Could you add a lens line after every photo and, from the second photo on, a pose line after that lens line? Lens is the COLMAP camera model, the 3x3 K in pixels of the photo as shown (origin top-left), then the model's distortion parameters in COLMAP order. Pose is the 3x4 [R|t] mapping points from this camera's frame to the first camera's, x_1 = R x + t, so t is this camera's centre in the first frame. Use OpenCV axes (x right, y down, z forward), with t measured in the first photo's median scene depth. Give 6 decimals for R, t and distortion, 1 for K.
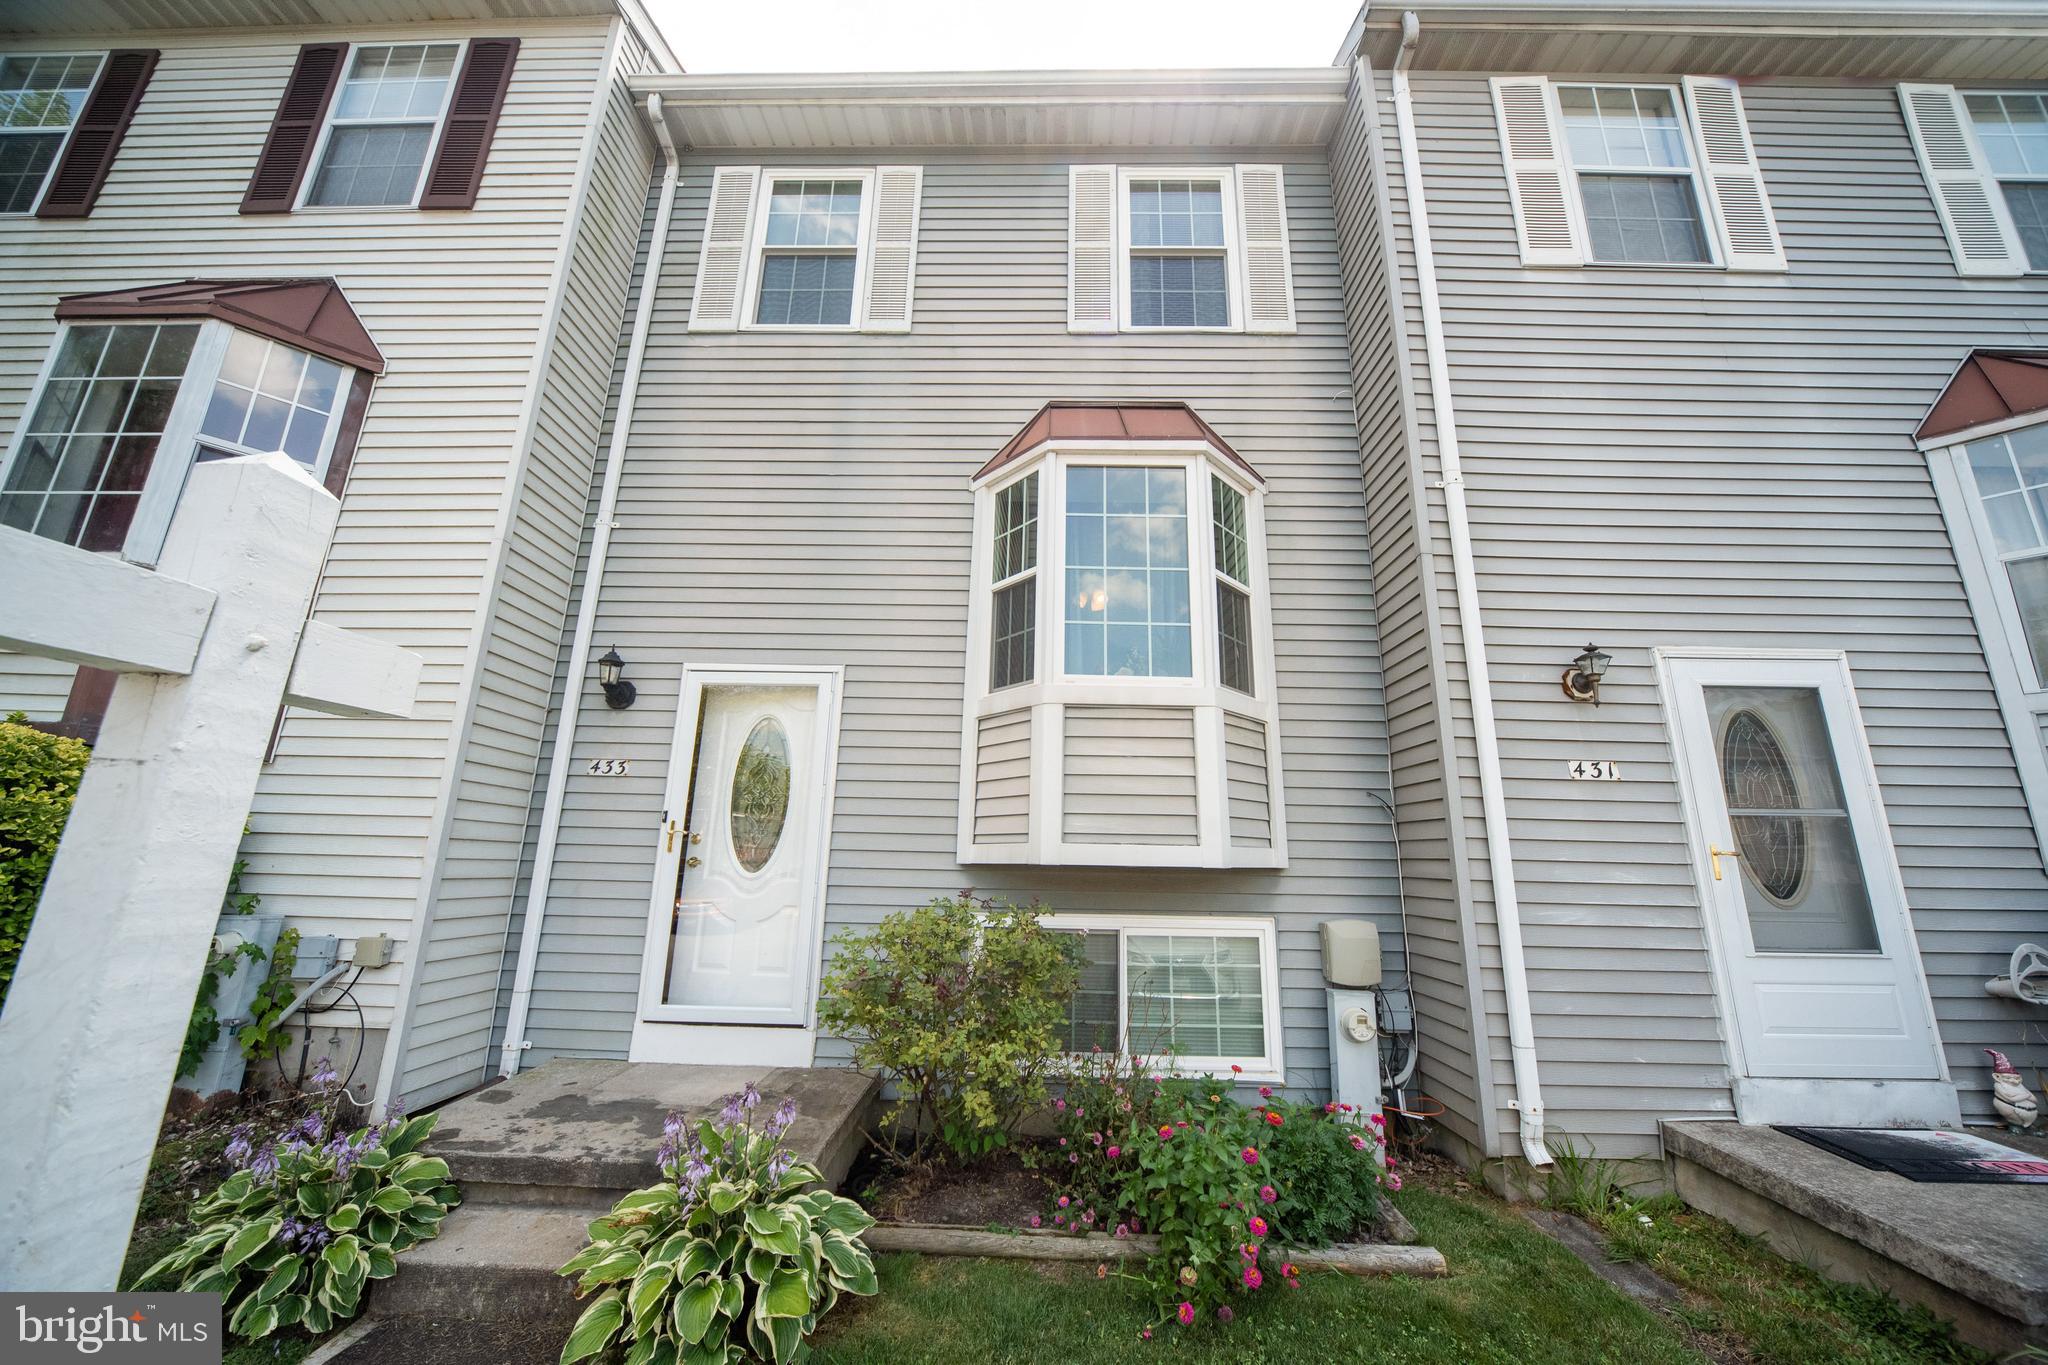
lens RADIAL K [[736.7, 0, 1029.1], [0, 736.7, 689.8], [0, 0, 1]] dist [-0.021157, 0.002277]
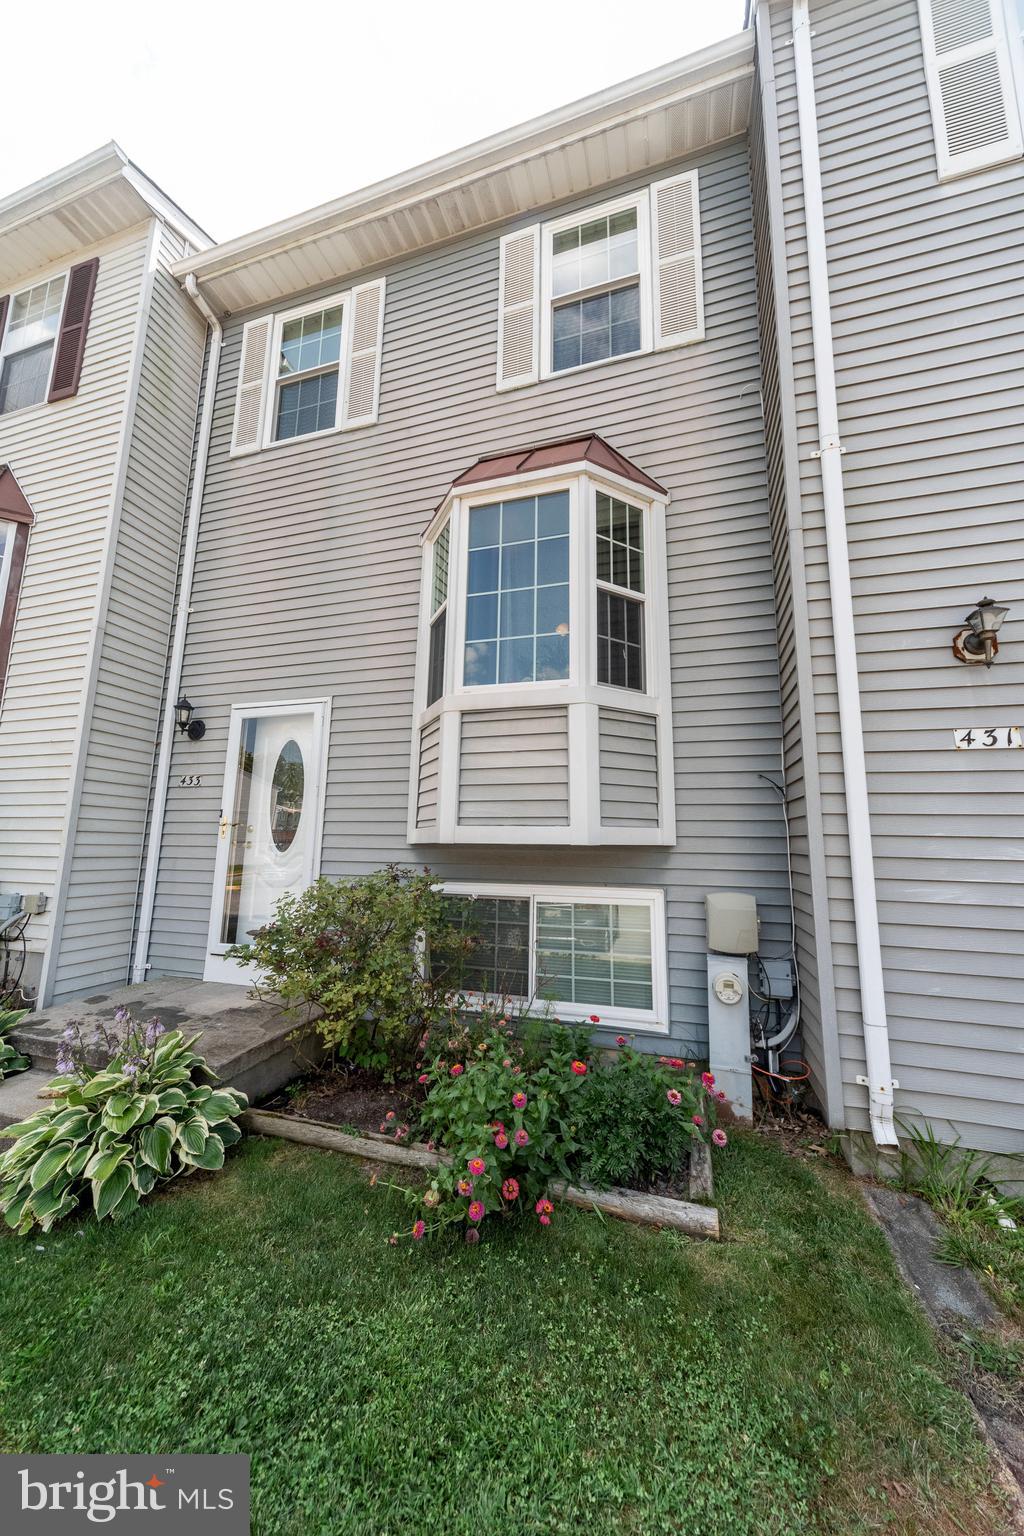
lens RADIAL K [[540.4, 0, 512.0], [0, 540.4, 768.0], [0, 0, 1]] dist [0.001719, -0.000717]
pose [[0.960087, -0.047210, -0.275689, 0.355374], [0.070208, 0.994773, 0.074148, 0.050676], [0.270748, -0.090544, 0.958383, 0.168778]]
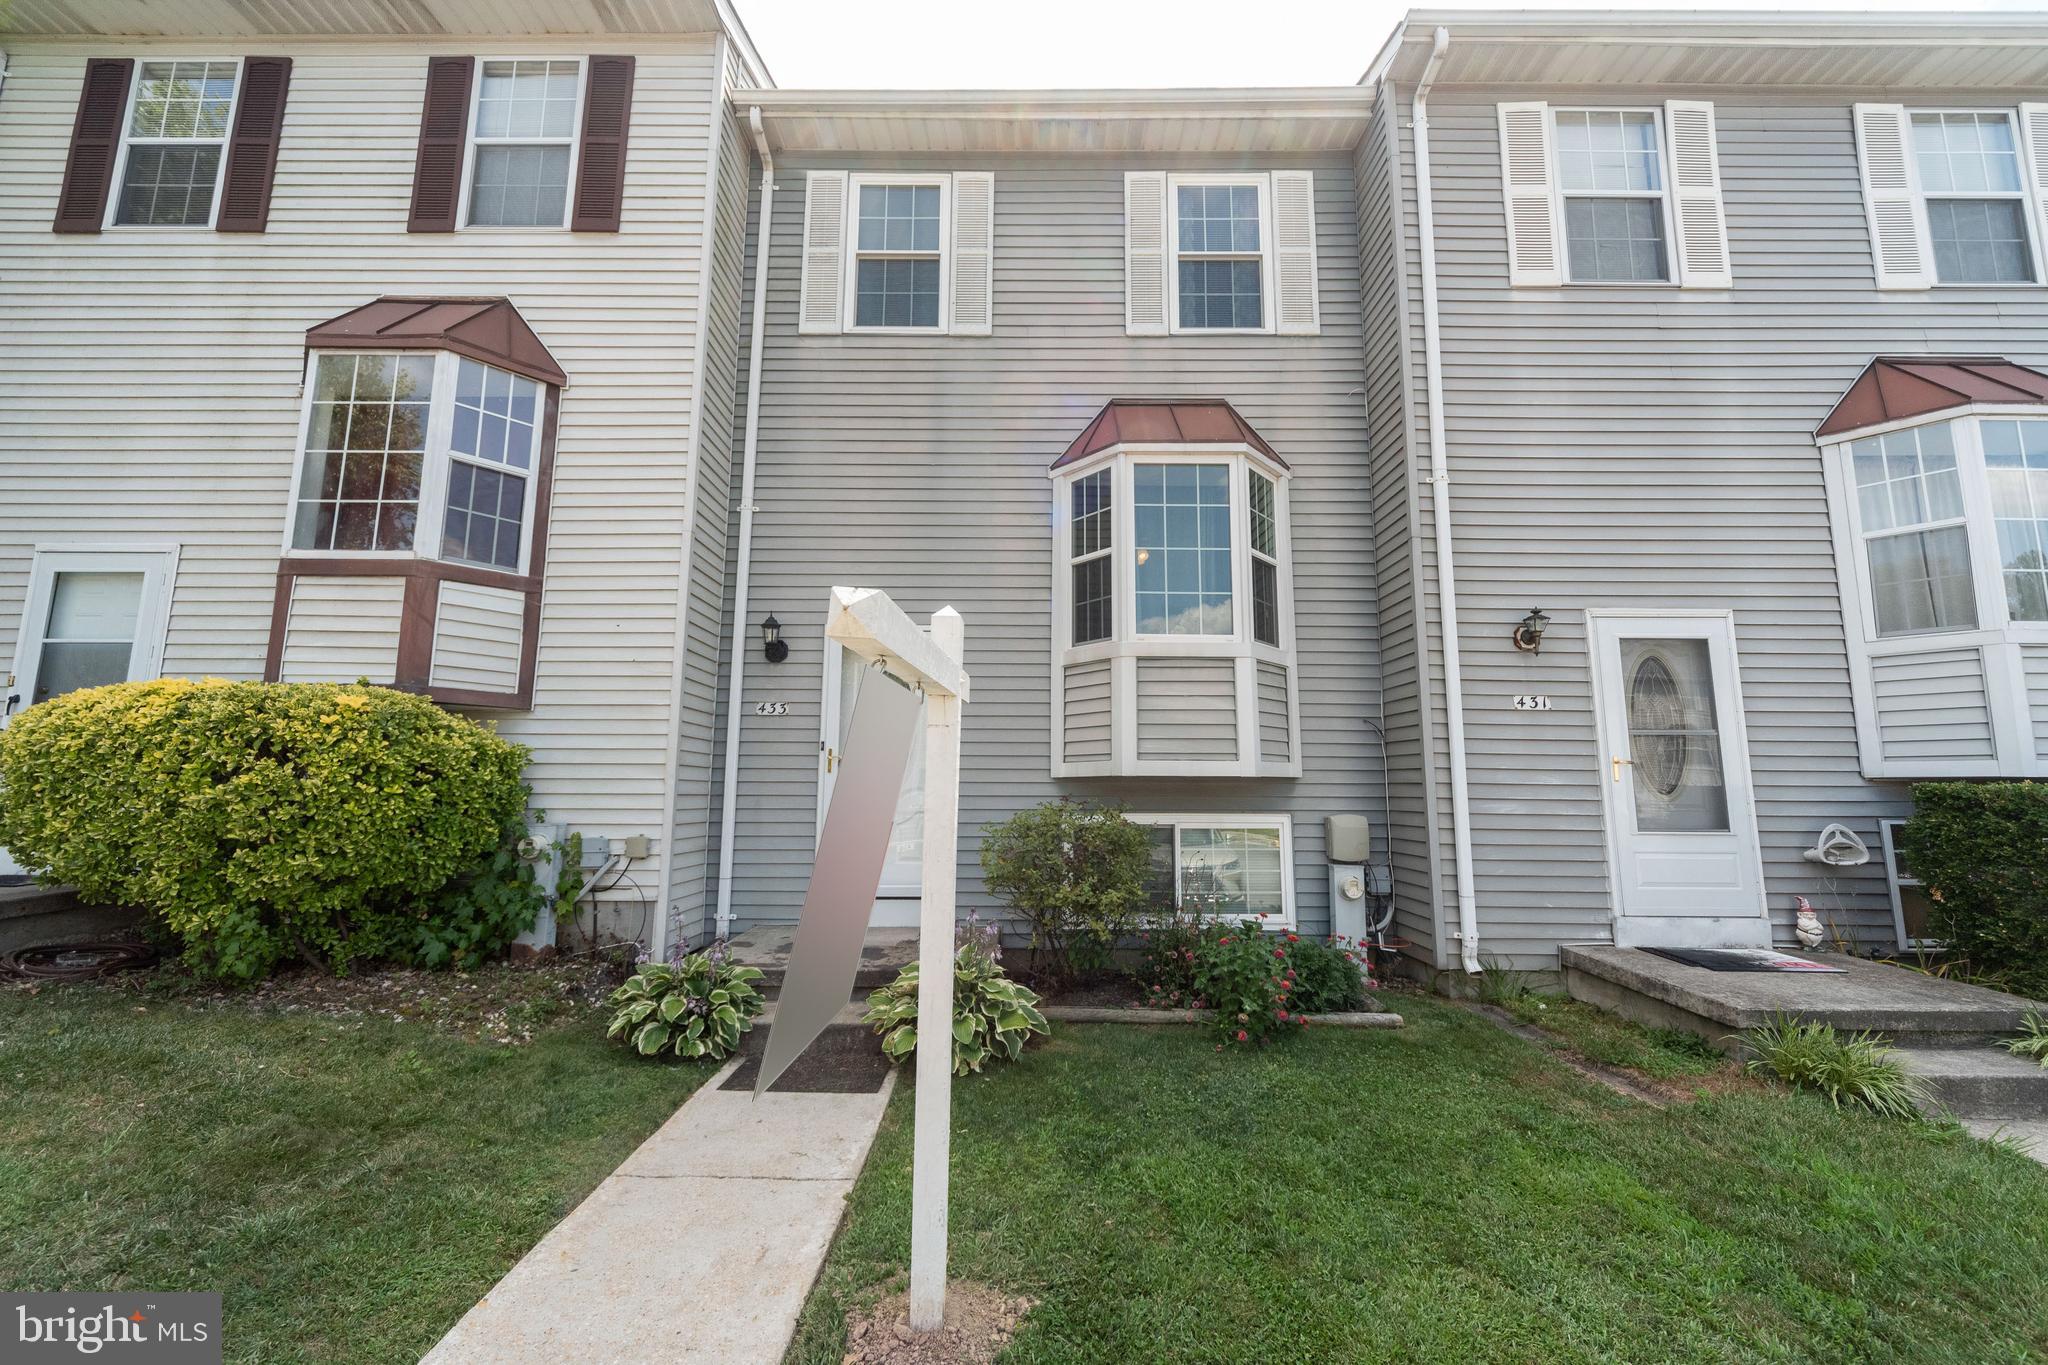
lens RADIAL K [[784.2, 0, 1026.6], [0, 784.2, 697.6], [0, 0, 1]] dist [-0.001284, -0.000259]
pose [[0.999799, -0.013043, 0.015224, -0.167775], [0.011265, 0.993699, 0.111516, -0.065181], [-0.016583, -0.111322, 0.993646, -0.391267]]
